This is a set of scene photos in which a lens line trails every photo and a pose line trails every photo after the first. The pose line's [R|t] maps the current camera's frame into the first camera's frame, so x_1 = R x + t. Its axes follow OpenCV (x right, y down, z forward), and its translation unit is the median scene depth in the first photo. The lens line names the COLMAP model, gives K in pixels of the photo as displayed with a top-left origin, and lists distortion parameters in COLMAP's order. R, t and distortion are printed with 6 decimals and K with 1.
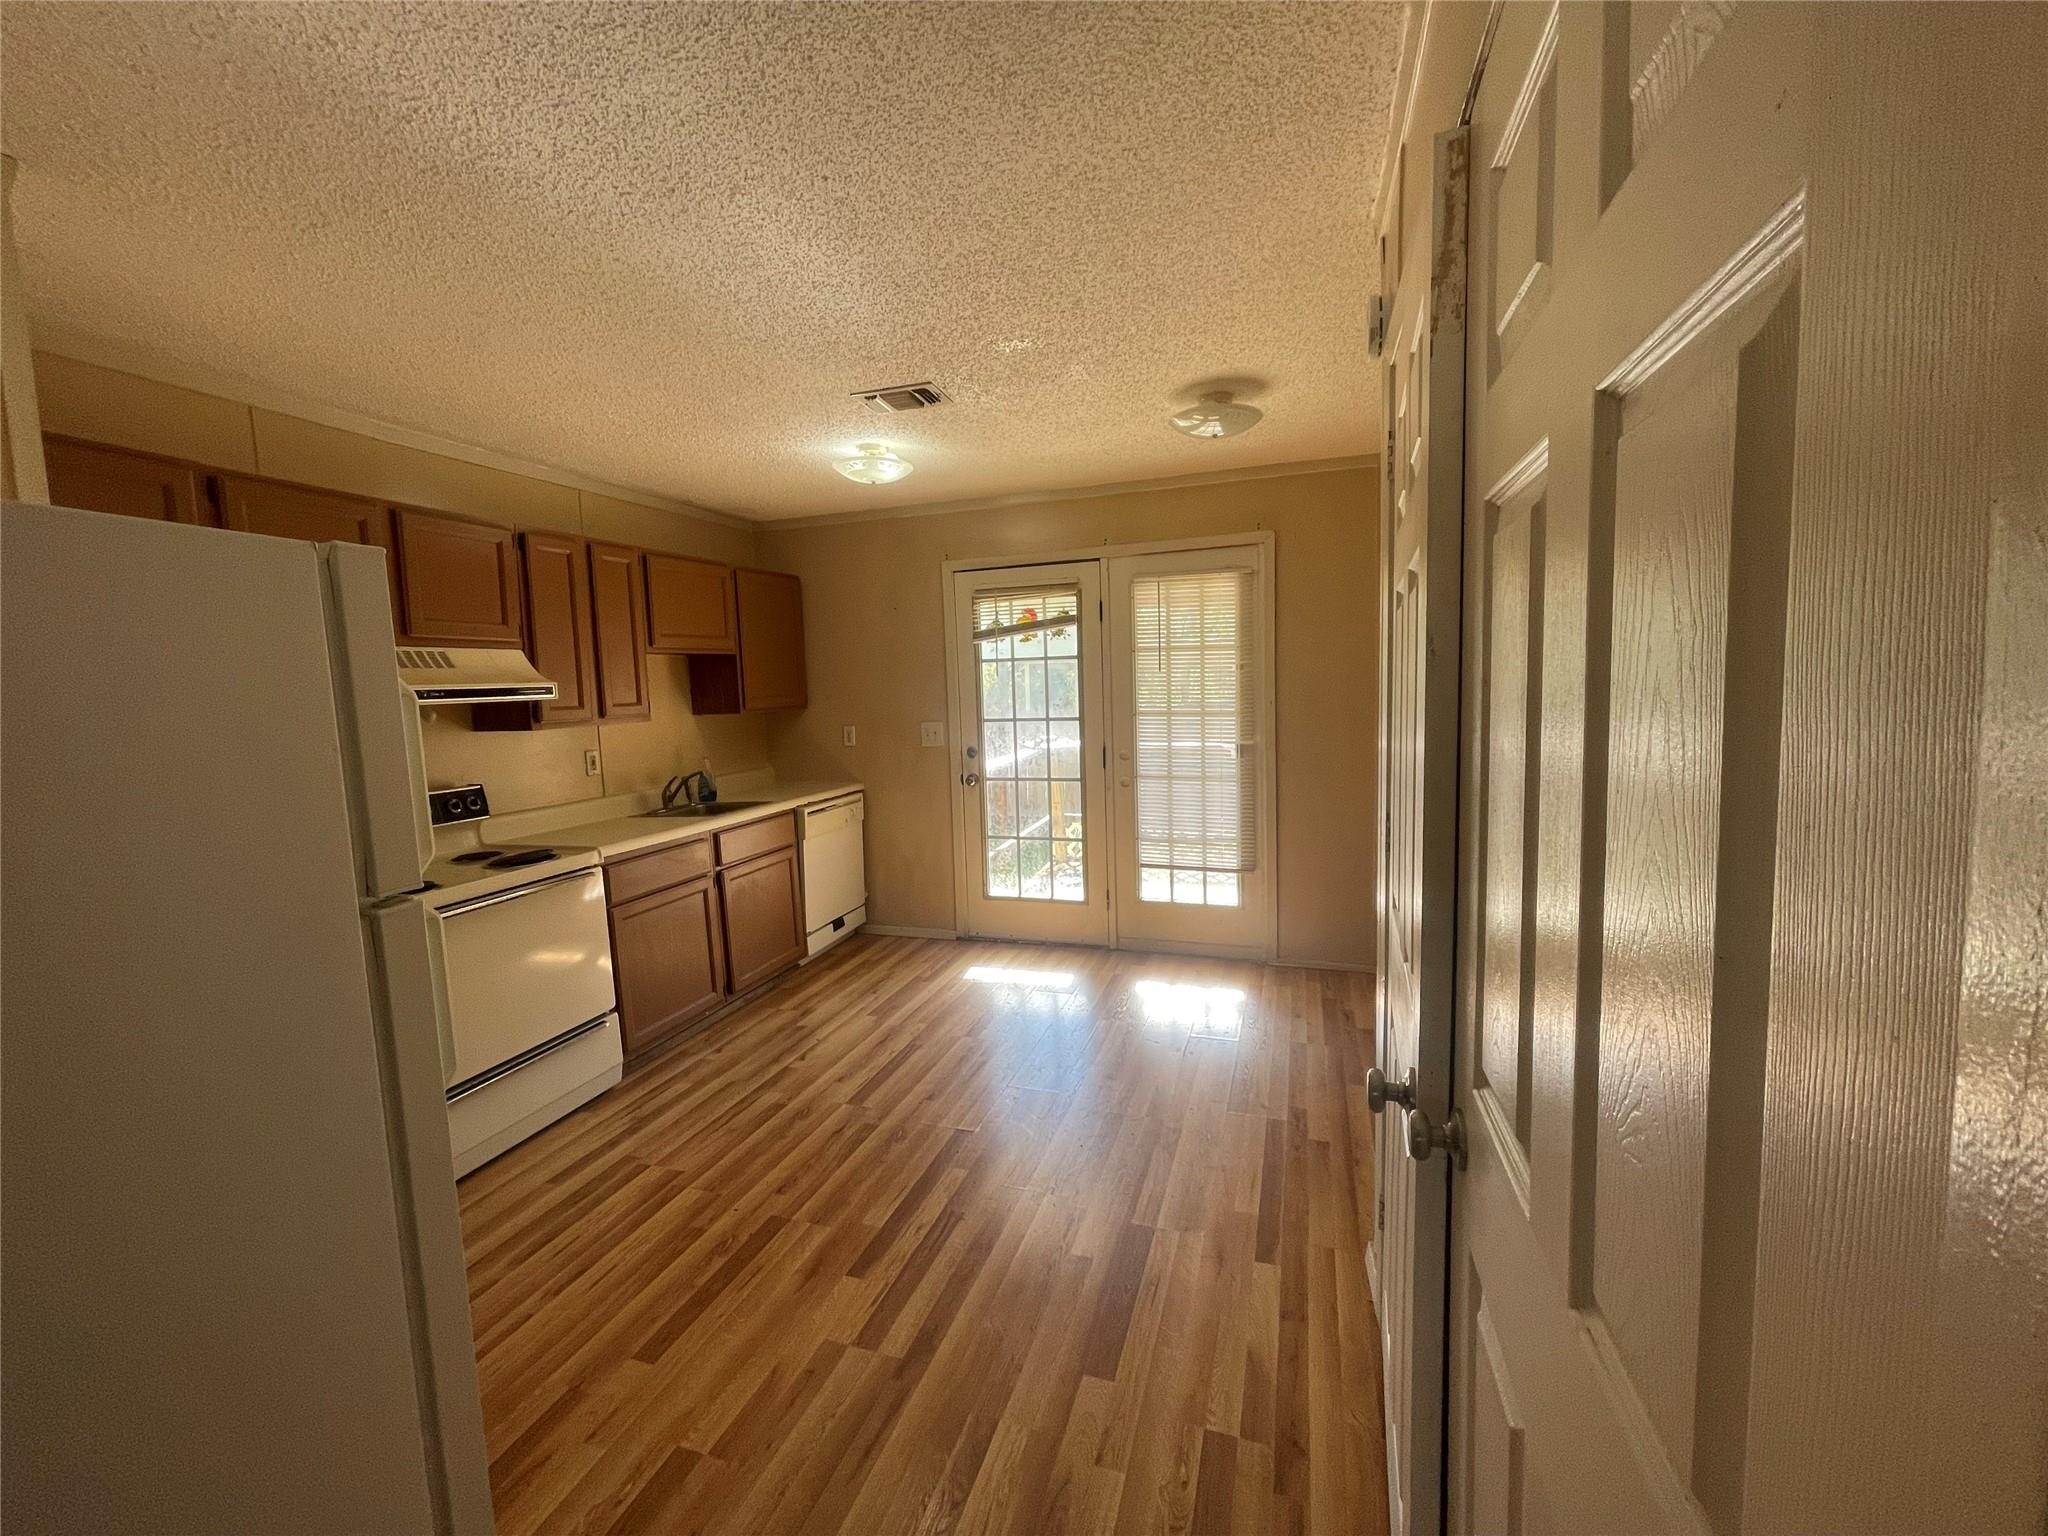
lens RADIAL K [[820.5, 0, 1018.7], [0, 820.5, 762.0], [0, 0, 1]] dist [-0.000935, -0.000067]
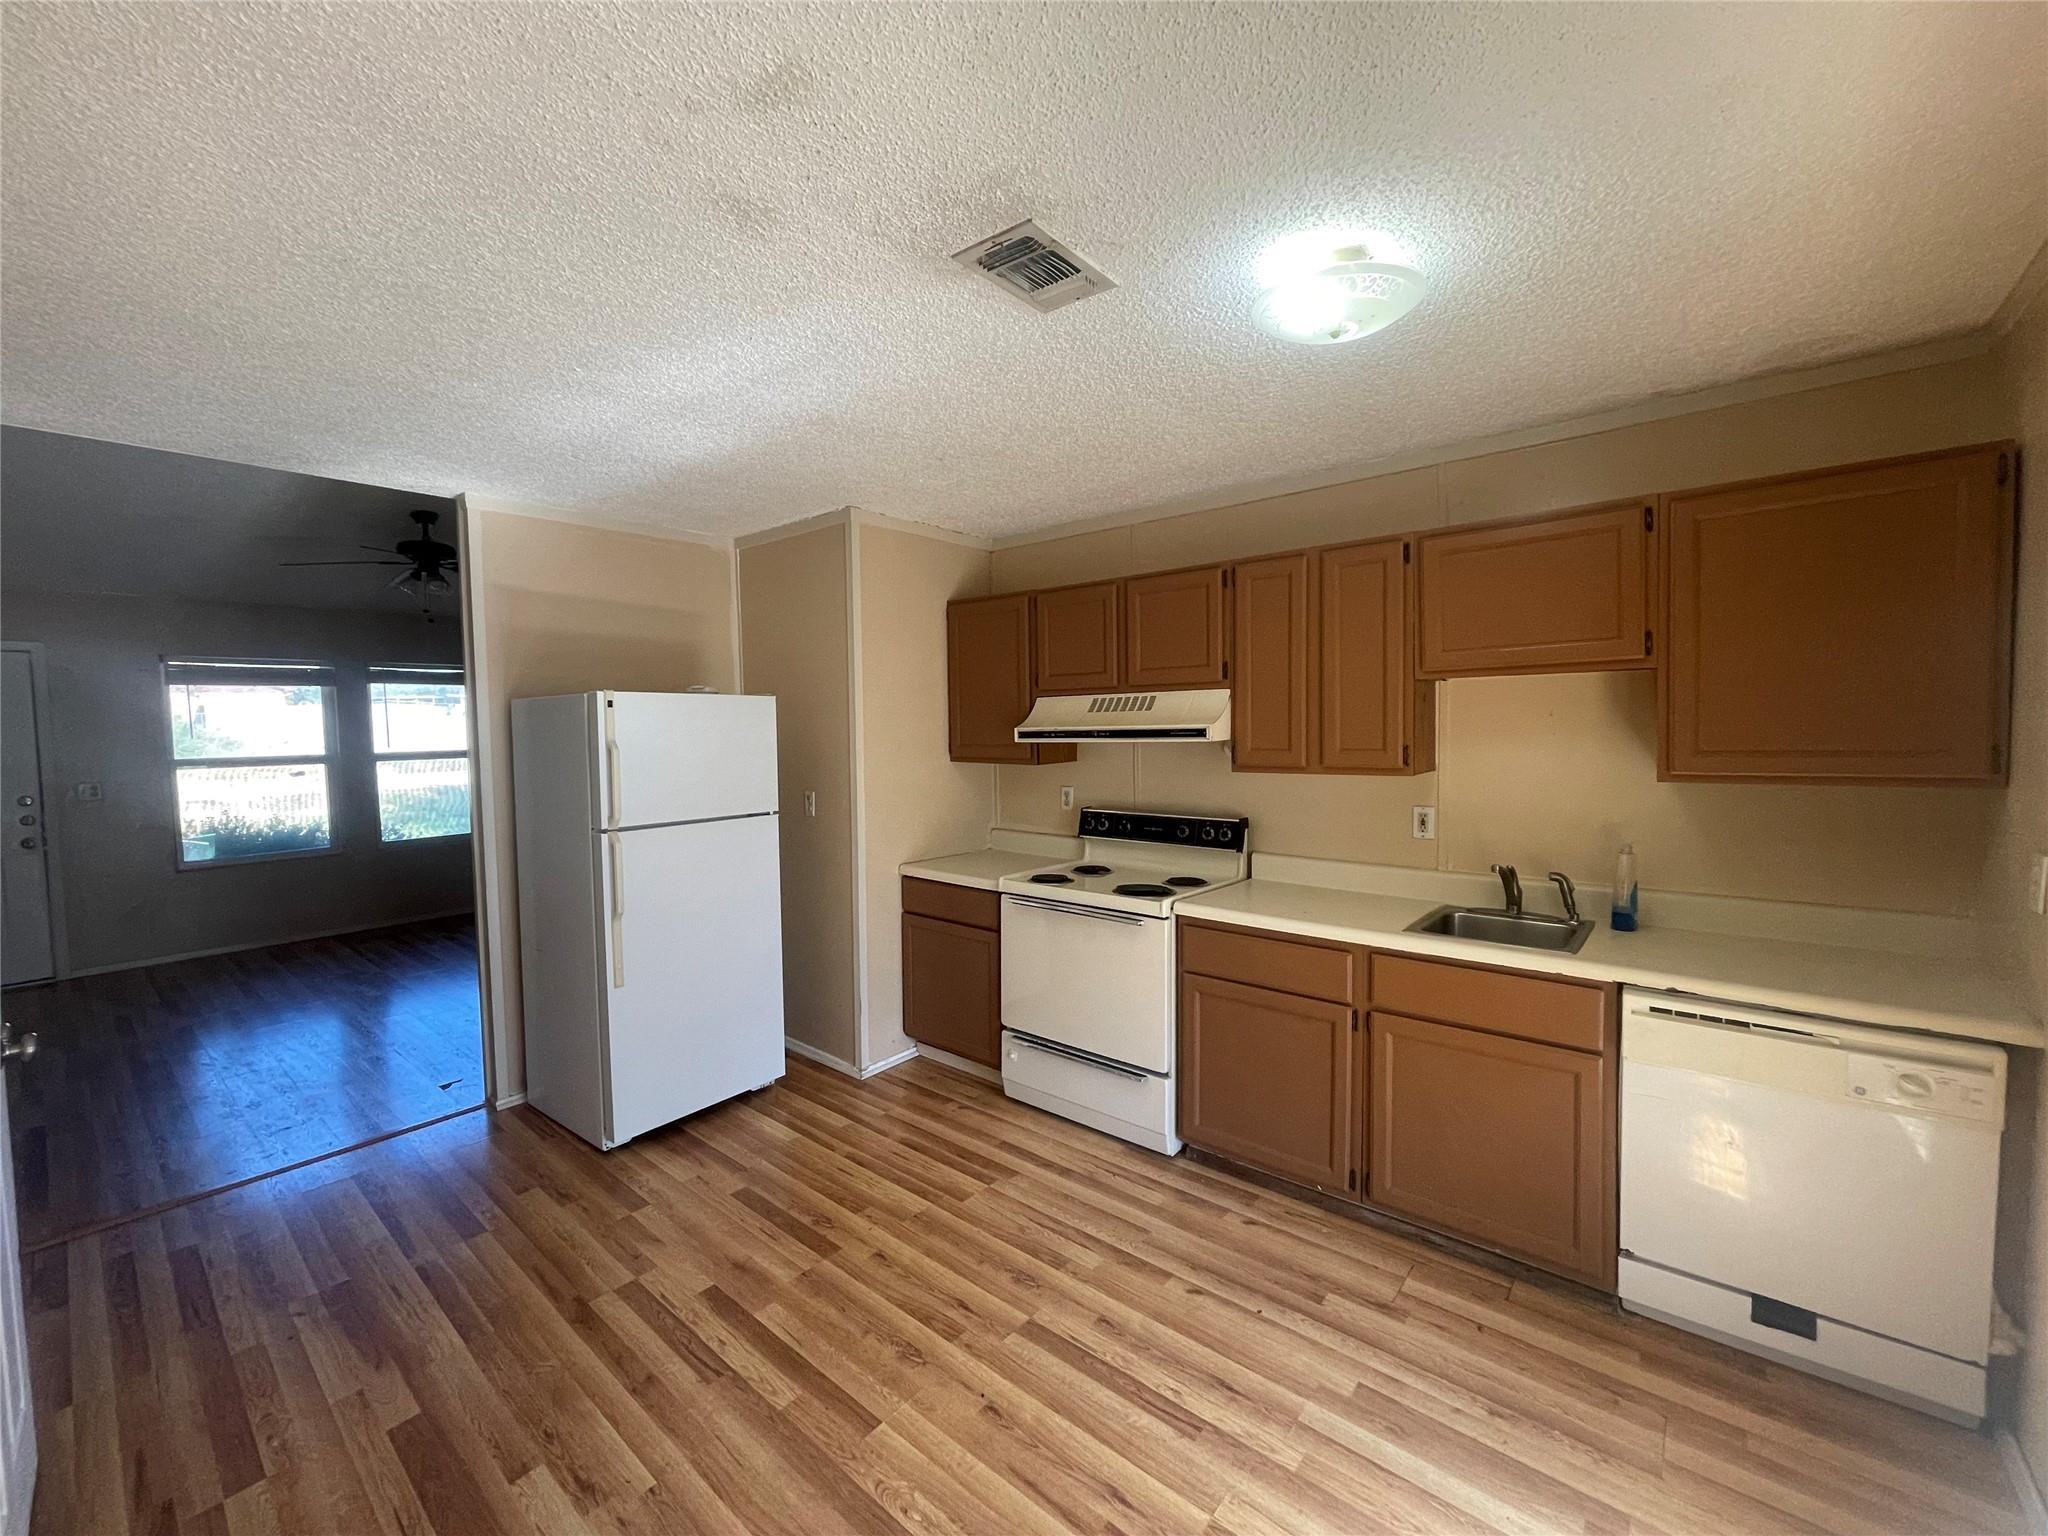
lens RADIAL K [[820.5, 0, 1009.4], [0, 820.5, 760.5], [0, 0, 1]] dist [-0.000935, -0.000067]
pose [[-0.358825, 0.085086, -0.929519, 0.552419], [-0.061382, 0.991530, 0.114458, -0.202891], [0.931384, 0.098126, -0.350563, 1.524353]]
